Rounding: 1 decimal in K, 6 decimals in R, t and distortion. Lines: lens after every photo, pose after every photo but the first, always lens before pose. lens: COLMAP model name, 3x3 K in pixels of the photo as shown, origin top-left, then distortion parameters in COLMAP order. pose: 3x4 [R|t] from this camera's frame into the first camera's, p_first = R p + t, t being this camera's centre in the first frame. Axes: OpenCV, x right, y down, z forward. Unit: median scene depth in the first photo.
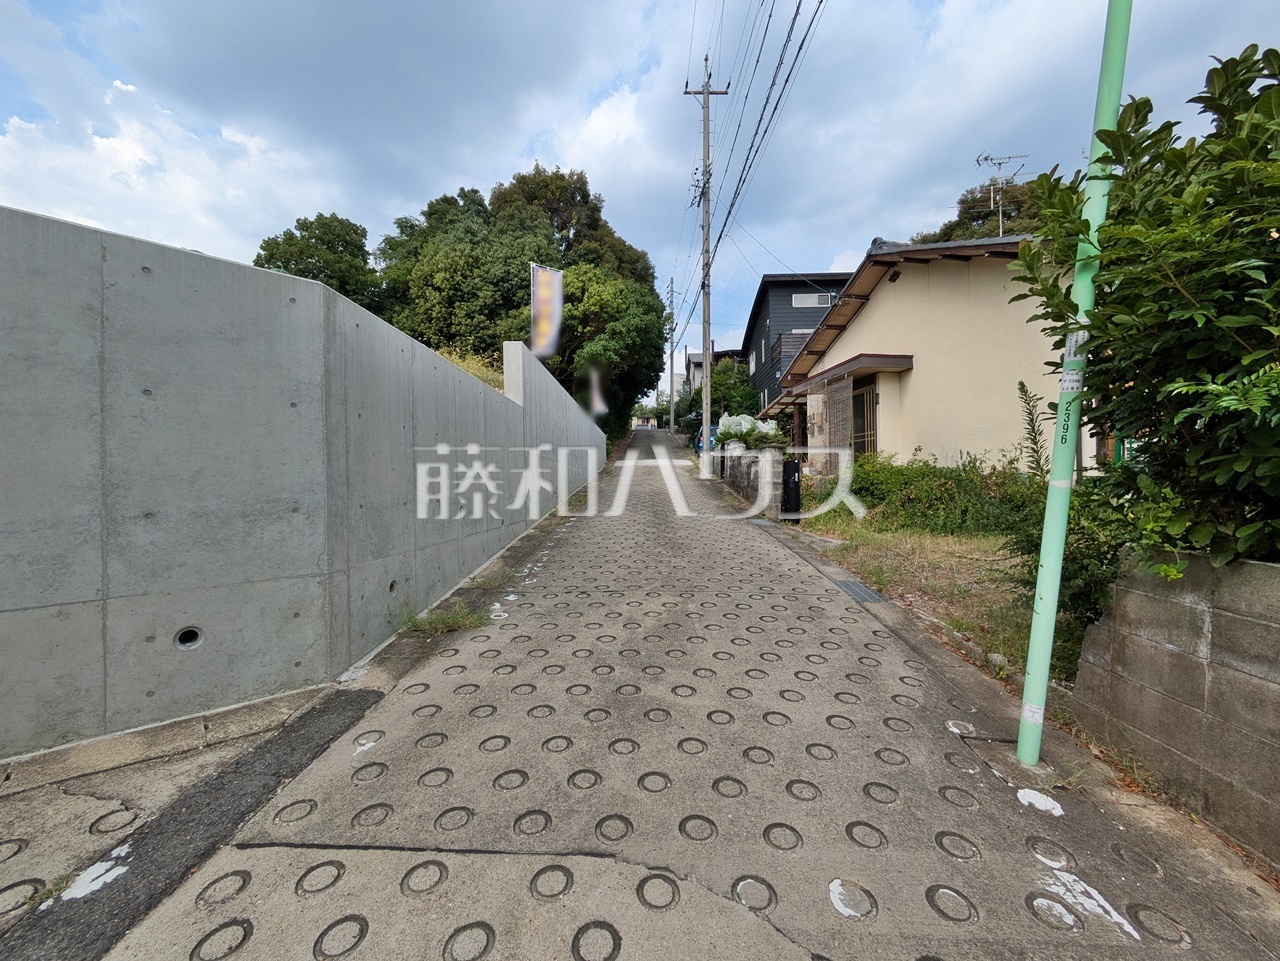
lens RADIAL K [[500.1, 0, 635.9], [0, 500.1, 482.0], [0, 0, 1]] dist [0.013601, -0.004447]
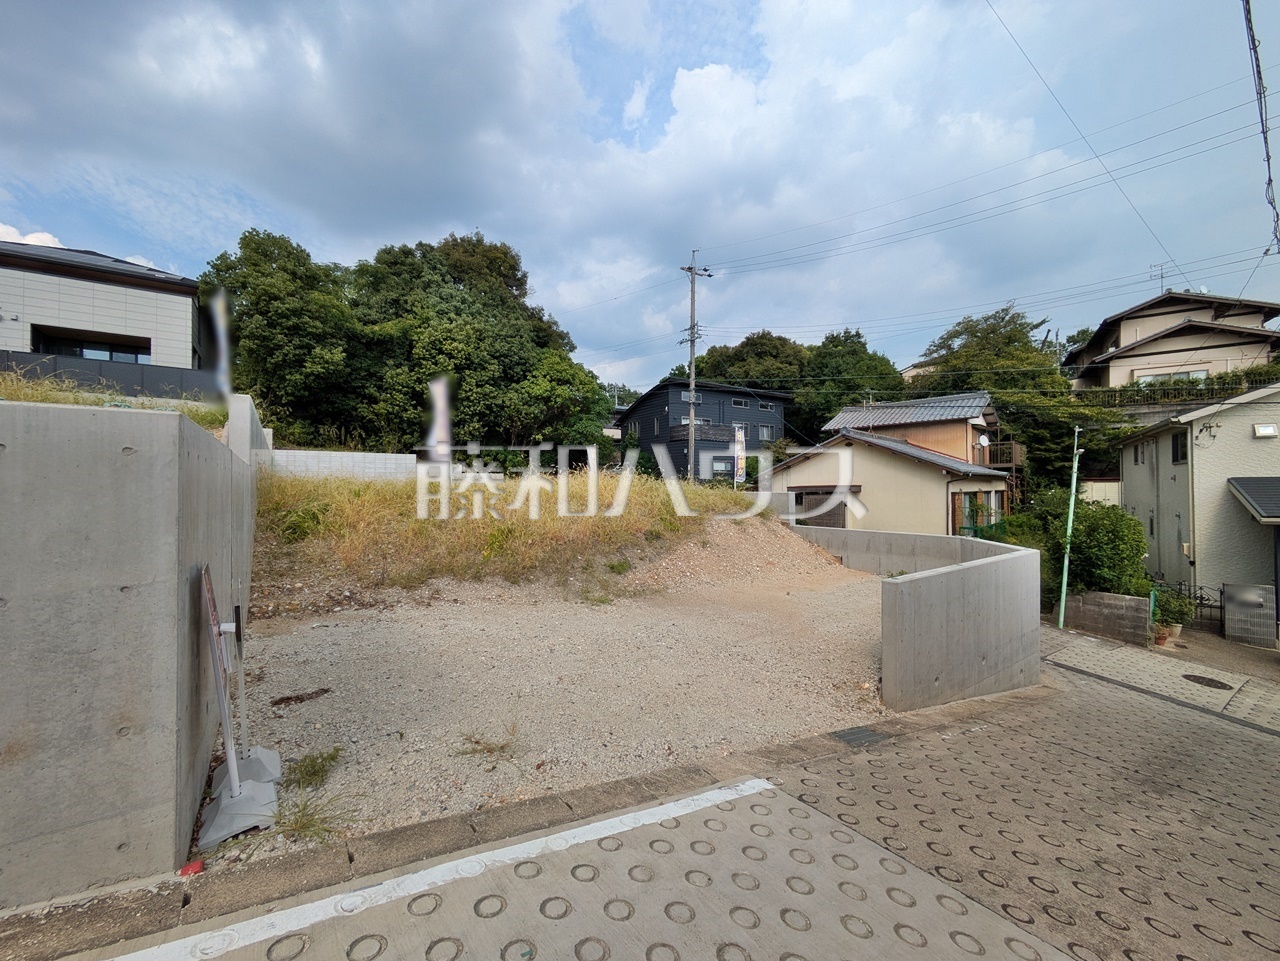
lens RADIAL K [[500.1, 0, 635.9], [0, 500.1, 482.0], [0, 0, 1]] dist [0.013601, -0.004447]
pose [[0.805886, 0.001315, 0.592069, -5.266735], [-0.002501, 0.999996, 0.001183, -0.898701], [-0.592065, -0.002434, 0.805886, -0.657478]]
